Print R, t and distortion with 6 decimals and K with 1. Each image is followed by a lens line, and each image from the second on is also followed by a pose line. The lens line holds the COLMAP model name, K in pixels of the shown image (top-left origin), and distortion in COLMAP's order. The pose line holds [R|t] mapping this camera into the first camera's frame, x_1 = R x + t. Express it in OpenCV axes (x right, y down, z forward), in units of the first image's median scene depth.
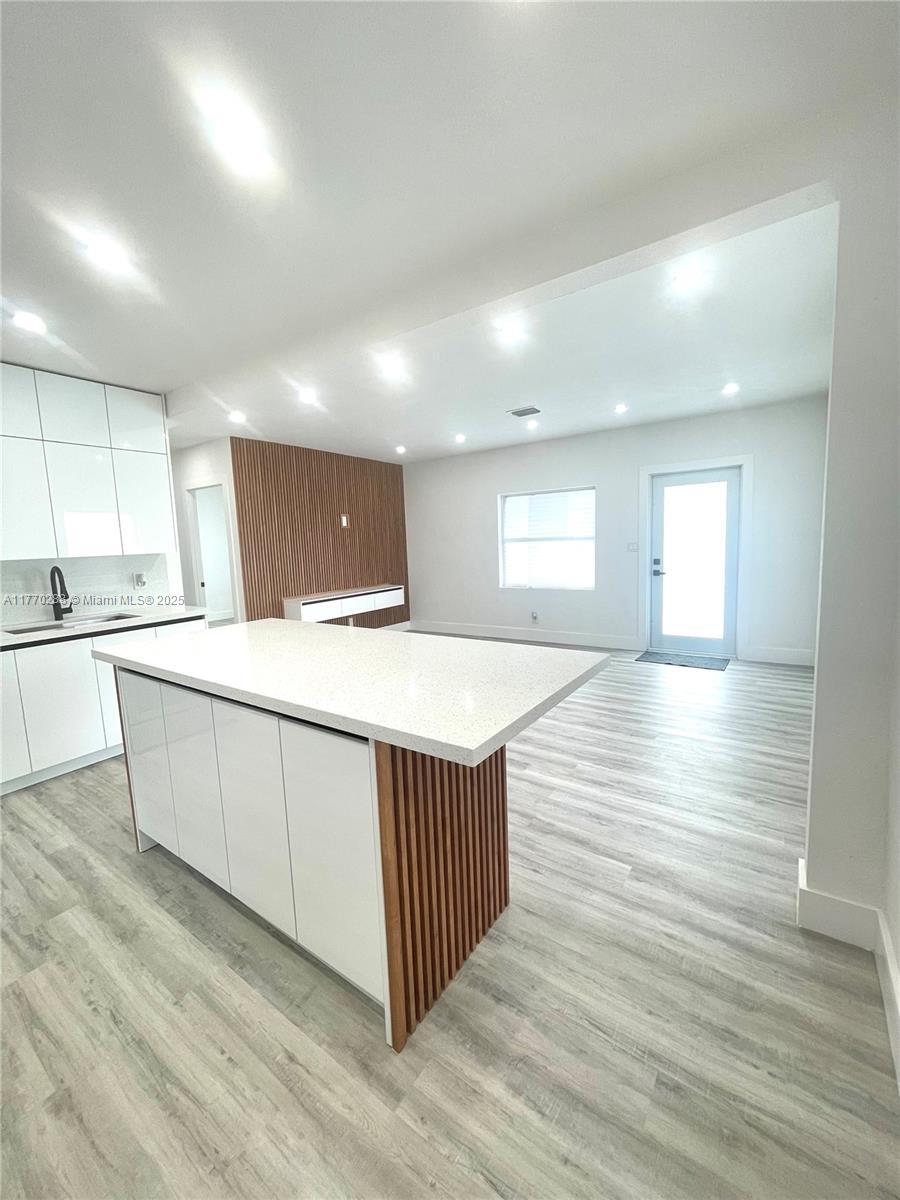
lens RADIAL K [[482.8, 0, 446.3], [0, 482.8, 594.8], [0, 0, 1]] dist [0.000600, -0.000684]
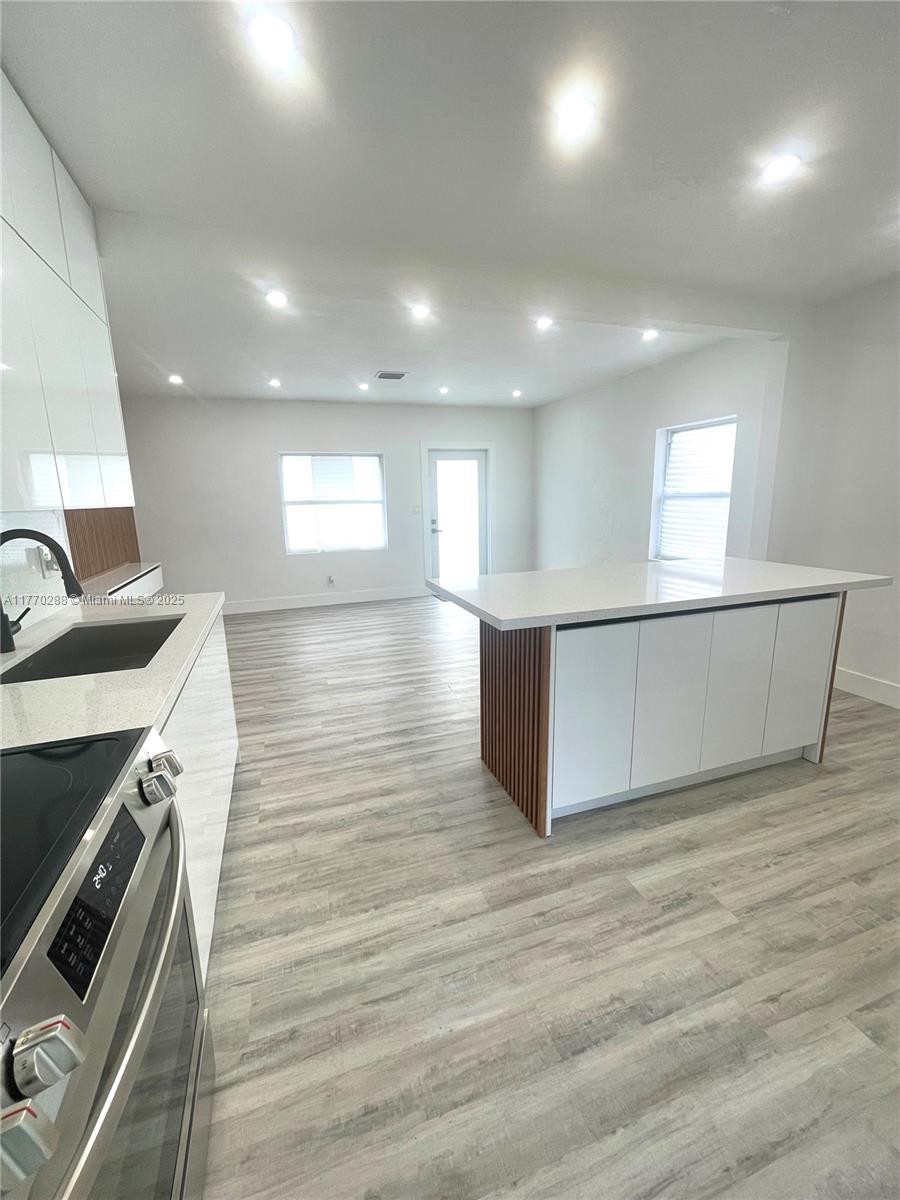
lens RADIAL K [[484.5, 0, 446.6], [0, 484.5, 595.4], [0, 0, 1]] dist [-0.009208, 0.007546]
pose [[0.586254, -0.133985, 0.798971, -1.672588], [0.090532, 0.990886, 0.099740, -0.008150], [-0.805053, 0.013860, 0.593041, 0.745227]]
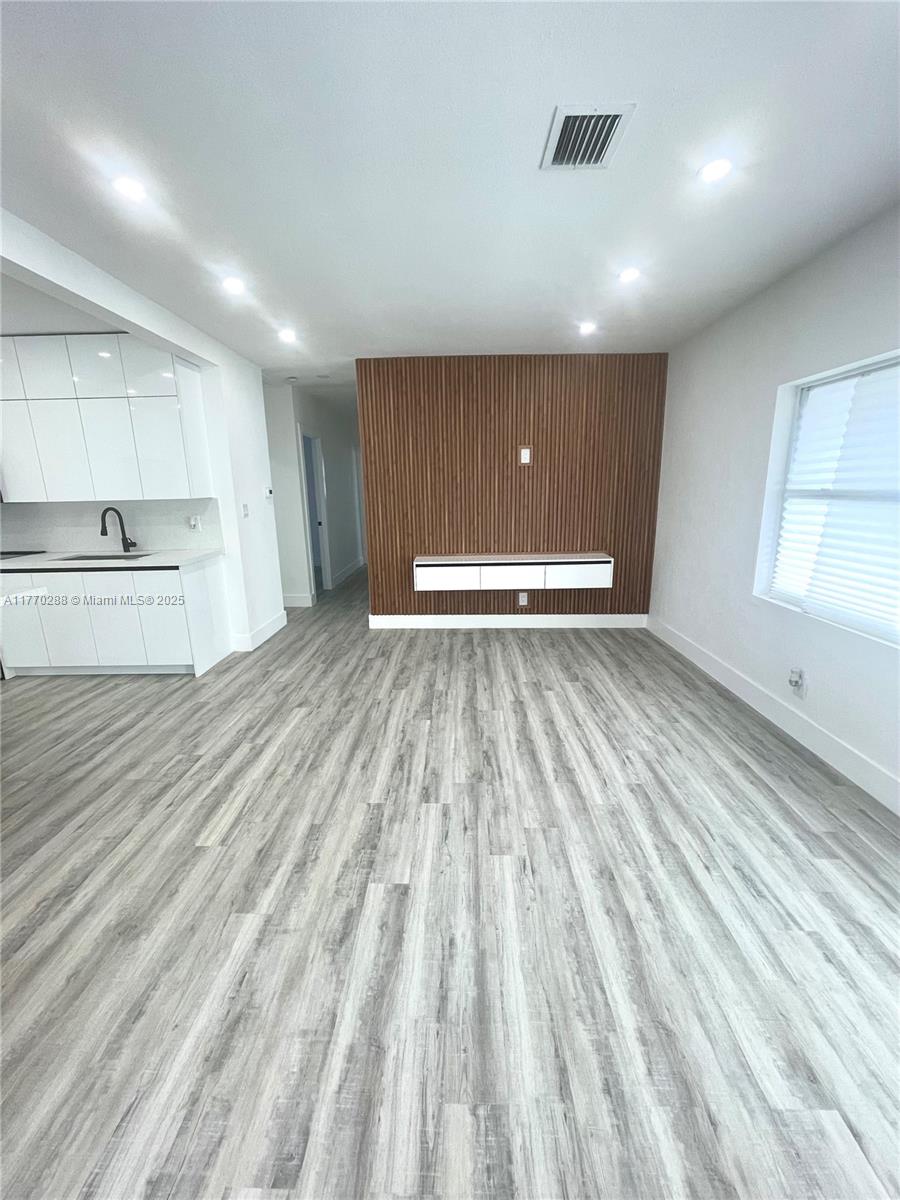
lens RADIAL K [[484.5, 0, 445.4], [0, 484.5, 596.4], [0, 0, 1]] dist [-0.002279, 0.000608]
pose [[0.554276, 0.213636, -0.804449, 1.179766], [-0.096989, 0.976492, 0.192499, -0.274632], [0.826663, -0.028674, 0.561967, 1.784930]]
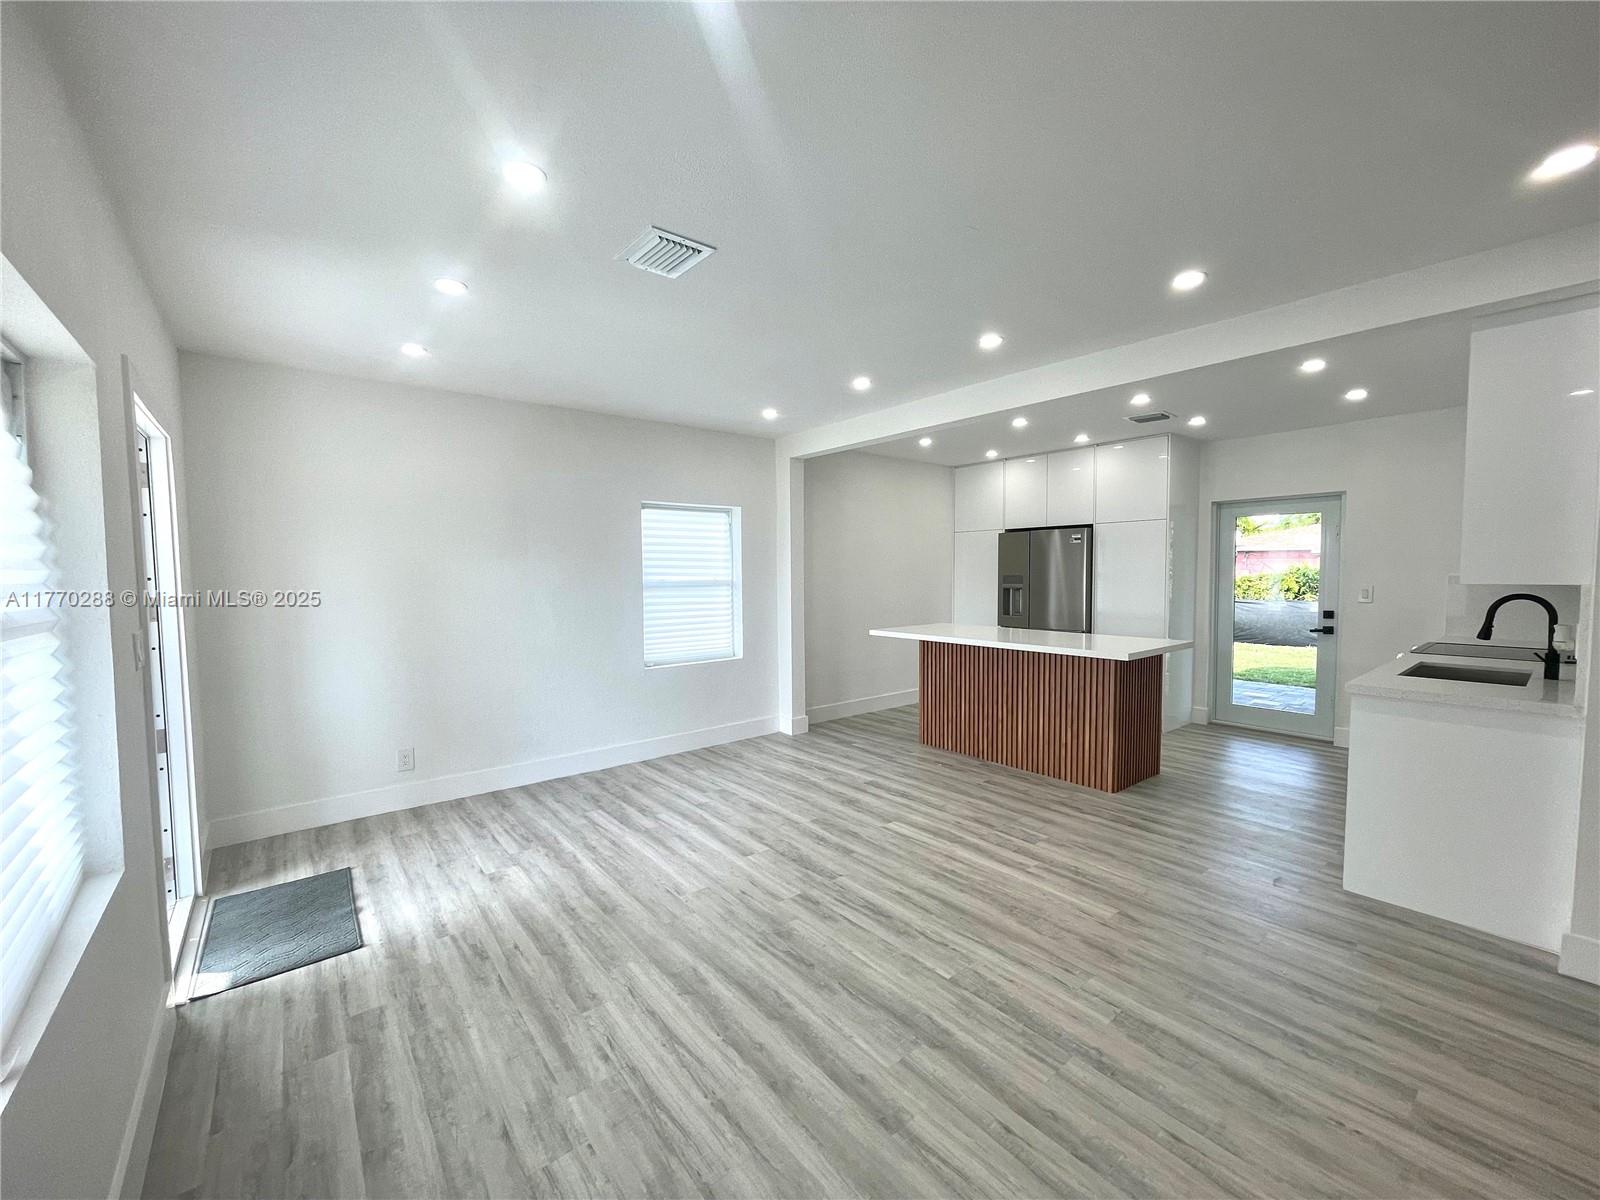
lens RADIAL K [[646.0, 0, 795.6], [0, 646.0, 607.4], [0, 0, 1]] dist [-0.002279, 0.000608]
pose [[-0.960129, 0.029319, 0.278014, -0.156314], [0.075736, 0.984575, 0.157724, -0.458331], [-0.269101, 0.172491, -0.947540, 3.768388]]
